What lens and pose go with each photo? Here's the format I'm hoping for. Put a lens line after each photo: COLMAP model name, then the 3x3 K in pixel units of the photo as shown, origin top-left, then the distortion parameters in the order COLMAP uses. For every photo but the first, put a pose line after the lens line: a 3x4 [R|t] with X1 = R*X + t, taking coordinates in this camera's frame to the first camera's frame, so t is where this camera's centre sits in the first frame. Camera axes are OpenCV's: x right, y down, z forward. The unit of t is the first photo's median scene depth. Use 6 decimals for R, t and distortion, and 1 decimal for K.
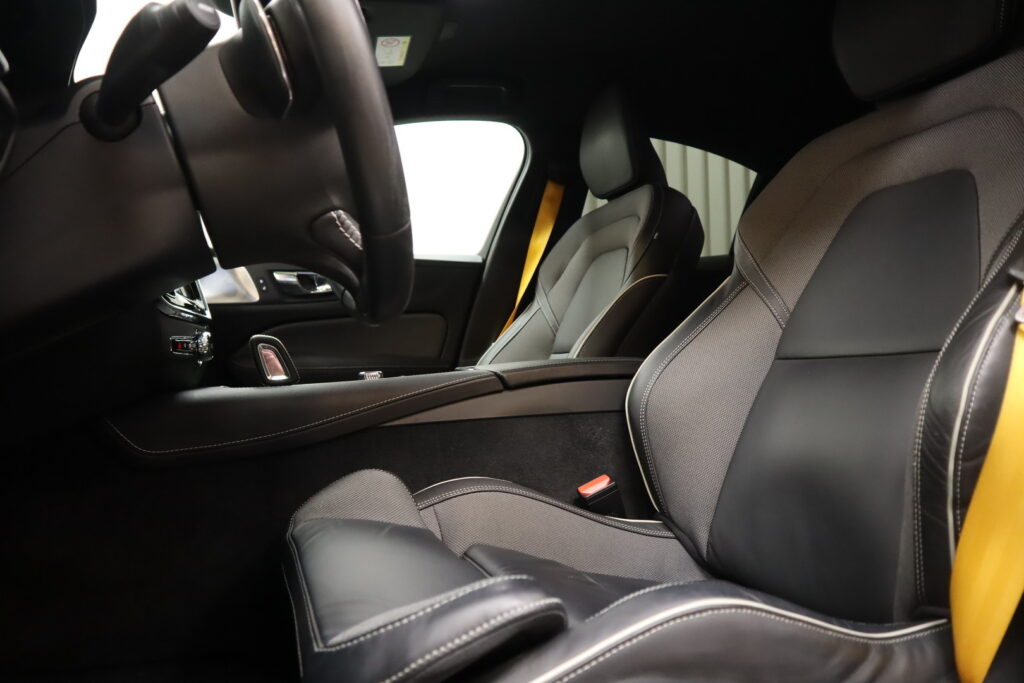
lens RADIAL K [[715.0, 0, 512.0], [0, 715.0, 341.5], [0, 0, 1]] dist [-0.142995, 0.085456]
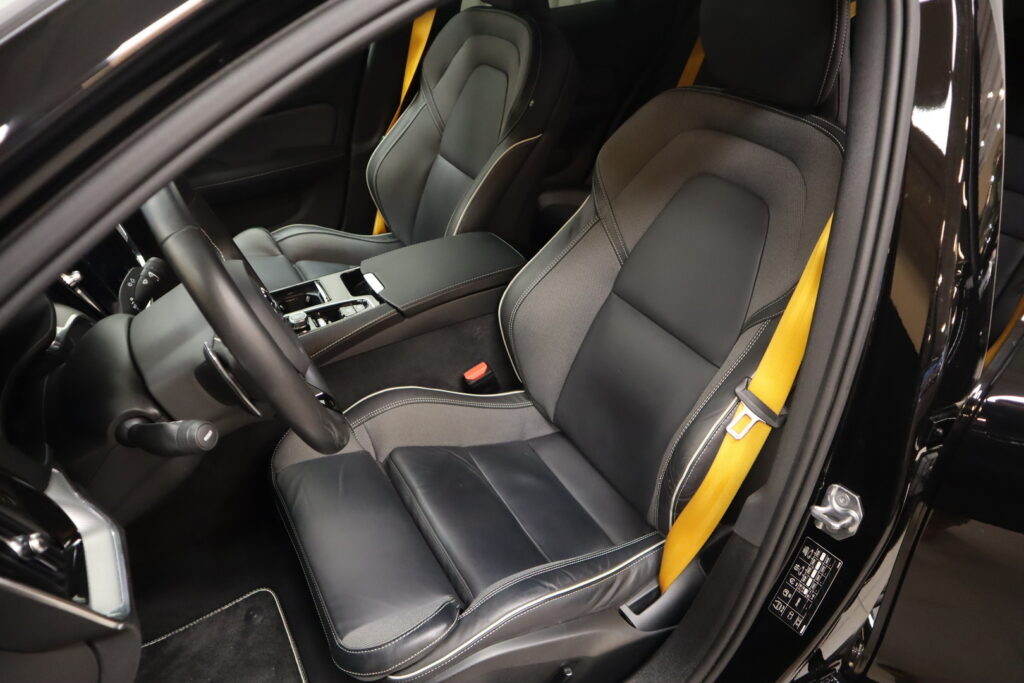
lens RADIAL K [[715.0, 0, 512.0], [0, 715.0, 341.5], [0, 0, 1]] dist [-0.142995, 0.085456]
pose [[0.988719, -0.069331, 0.132773, 0.005541], [-0.016126, 0.832004, 0.554535, -0.603485], [-0.148914, -0.550420, 0.821500, -0.115312]]
